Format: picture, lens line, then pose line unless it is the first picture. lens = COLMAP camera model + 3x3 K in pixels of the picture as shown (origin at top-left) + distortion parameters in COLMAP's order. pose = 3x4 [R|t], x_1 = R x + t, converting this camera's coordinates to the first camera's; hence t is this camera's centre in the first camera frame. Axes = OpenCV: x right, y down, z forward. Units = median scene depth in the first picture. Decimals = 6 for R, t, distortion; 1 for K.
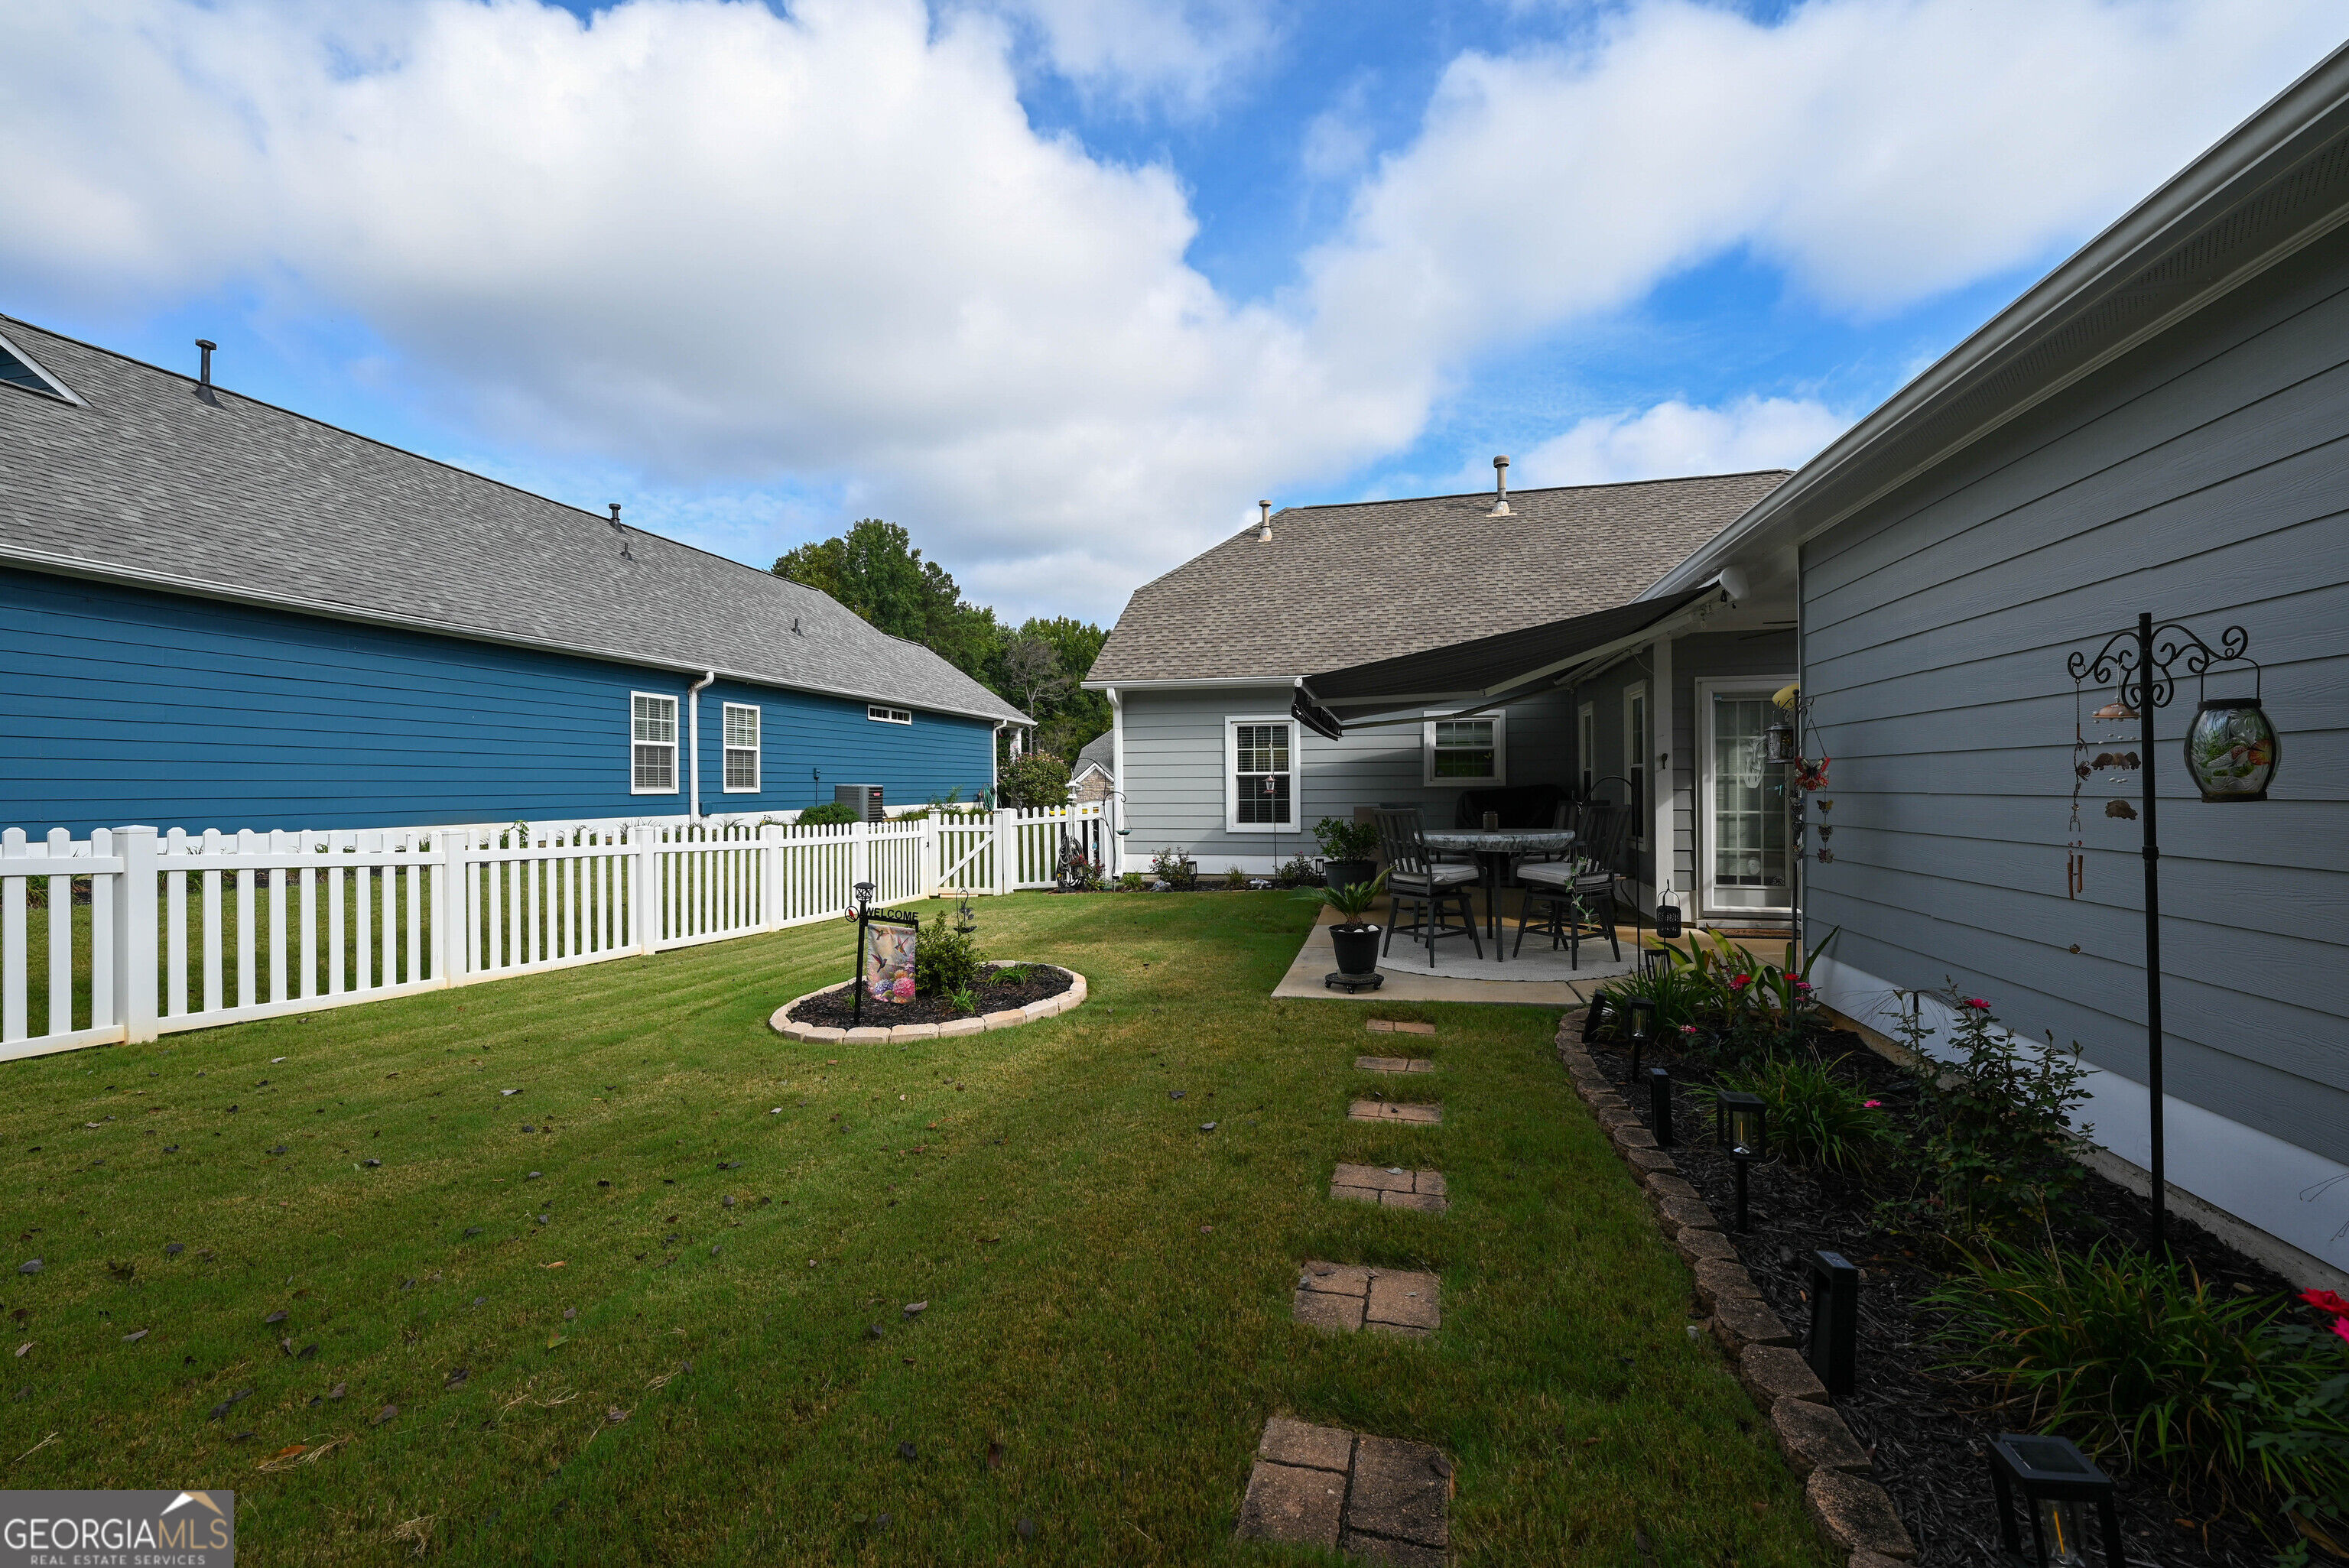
lens RADIAL K [[945.8, 0, 1172.1], [0, 945.8, 775.7], [0, 0, 1]] dist [-0.000923, 0.000210]
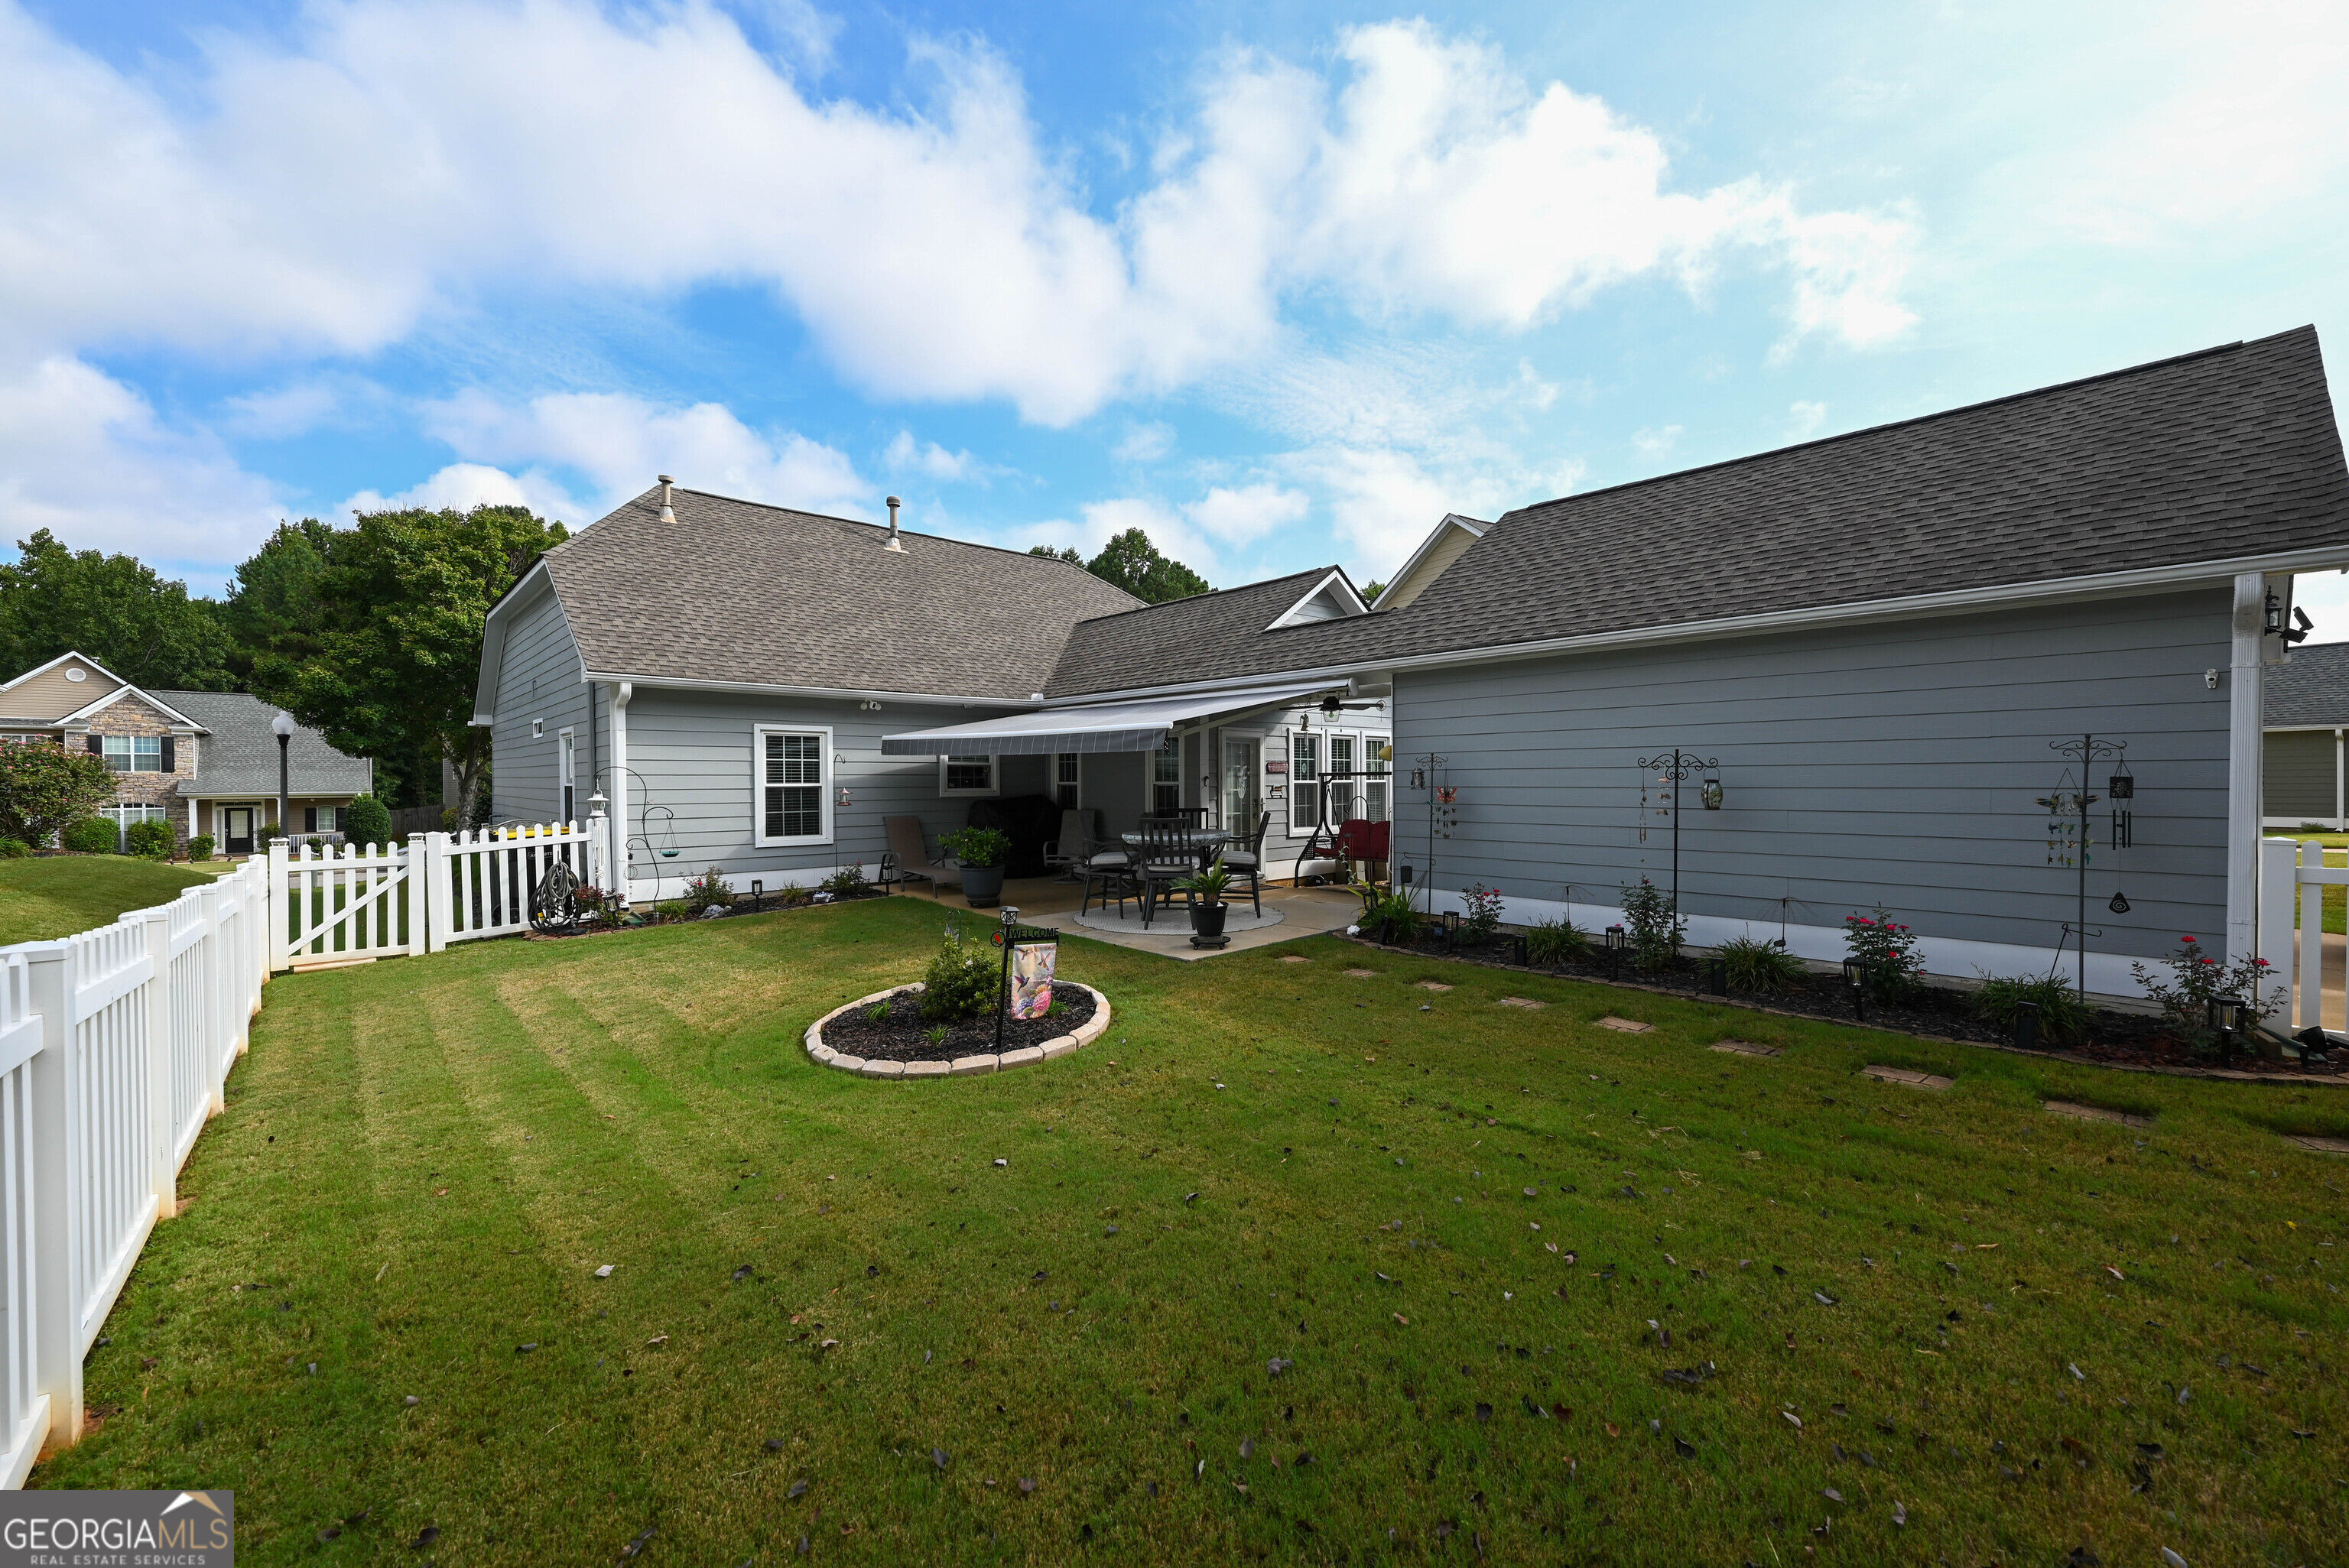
lens RADIAL K [[945.8, 0, 1172.1], [0, 945.8, 775.7], [0, 0, 1]] dist [-0.000923, 0.000210]
pose [[0.552773, 0.004153, 0.833321, -0.496774], [-0.006158, 0.999981, -0.000899, -0.013031], [-0.833309, -0.004635, 0.552788, 0.135073]]
